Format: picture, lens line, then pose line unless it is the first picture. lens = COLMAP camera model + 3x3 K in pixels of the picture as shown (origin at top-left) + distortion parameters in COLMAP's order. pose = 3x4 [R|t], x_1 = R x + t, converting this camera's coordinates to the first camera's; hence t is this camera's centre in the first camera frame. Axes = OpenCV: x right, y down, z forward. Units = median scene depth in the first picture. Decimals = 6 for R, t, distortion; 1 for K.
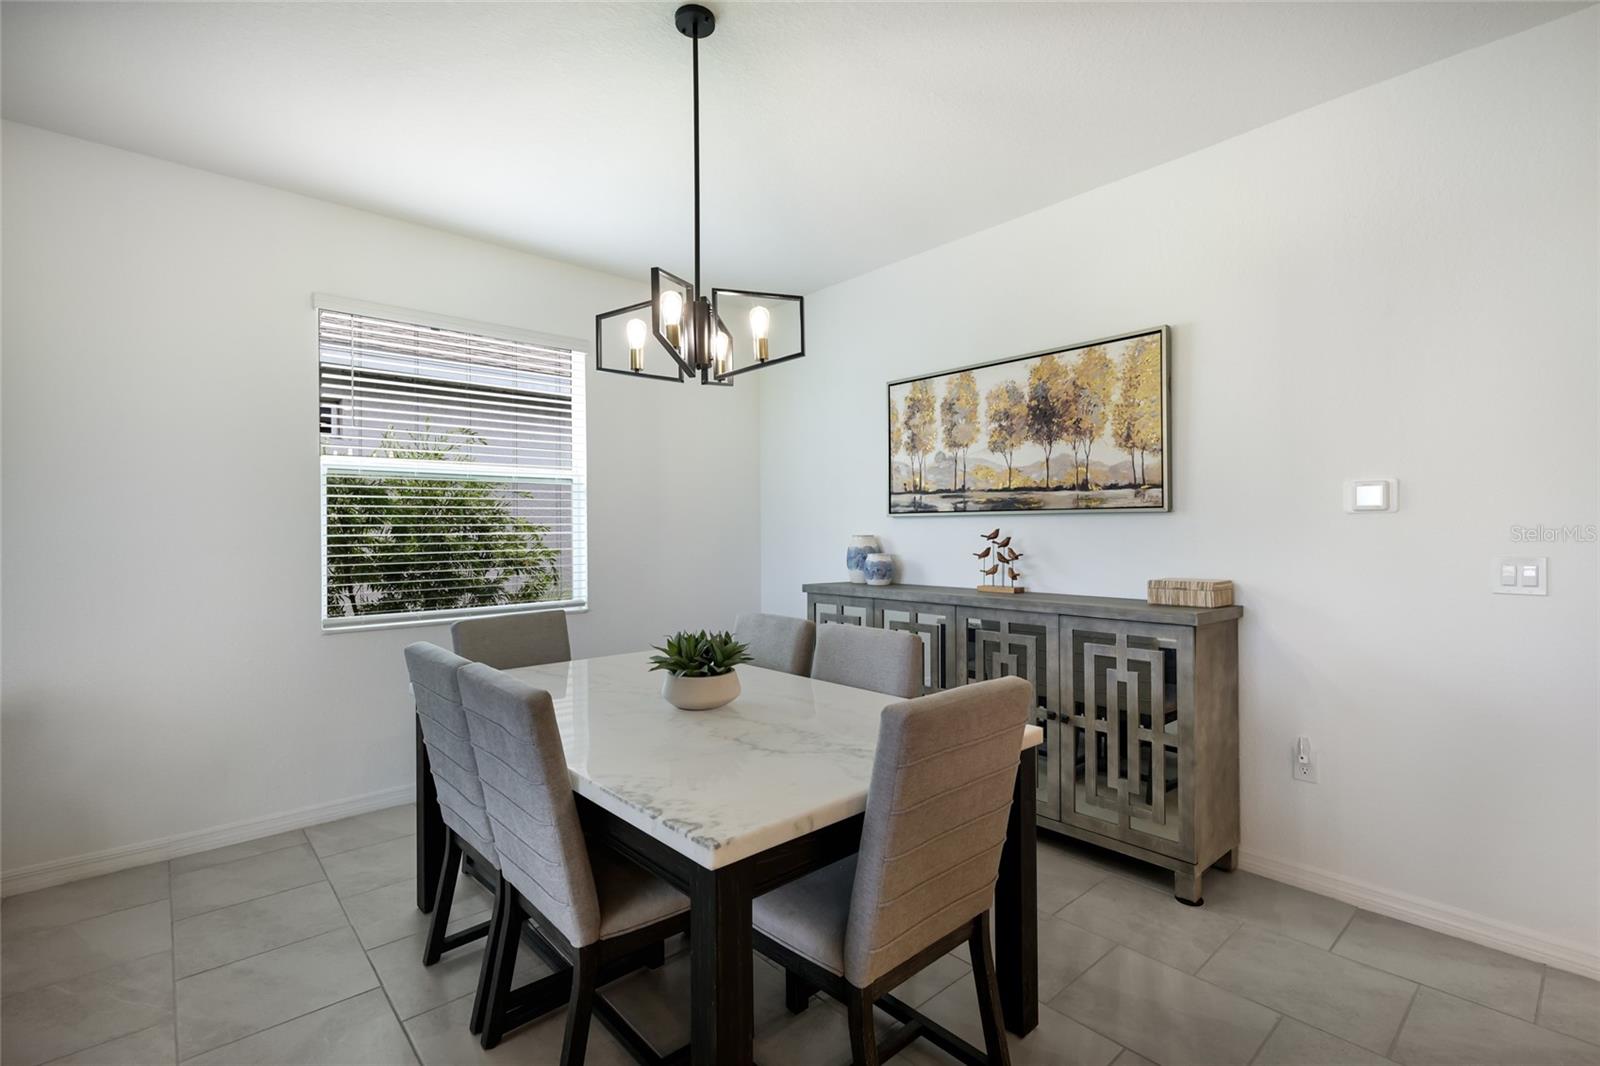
lens RADIAL K [[719.0, 0, 806.7], [0, 719.0, 538.1], [0, 0, 1]] dist [0.012446, 0.000240]
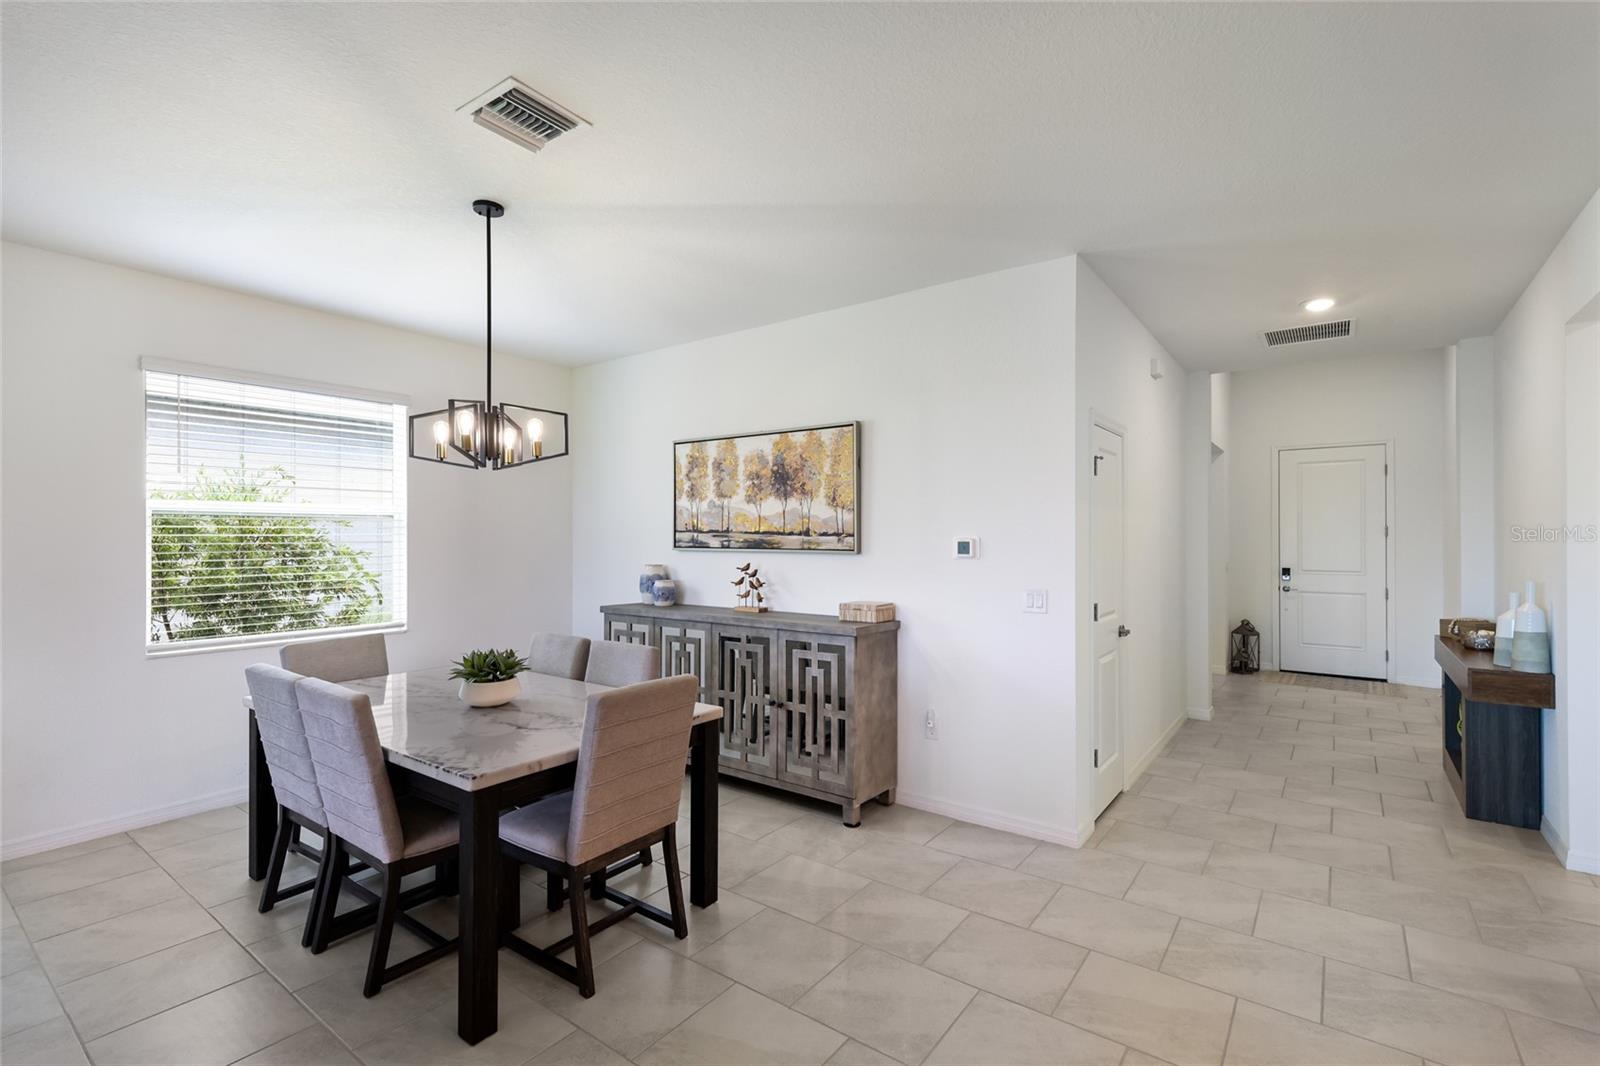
lens RADIAL K [[719.0, 0, 806.7], [0, 719.0, 538.1], [0, 0, 1]] dist [0.012446, 0.000240]
pose [[0.980335, 0.004673, 0.197285, 0.140026], [-0.002984, 0.999956, -0.008856, -0.059447], [-0.197318, 0.008093, 0.980306, -0.382950]]
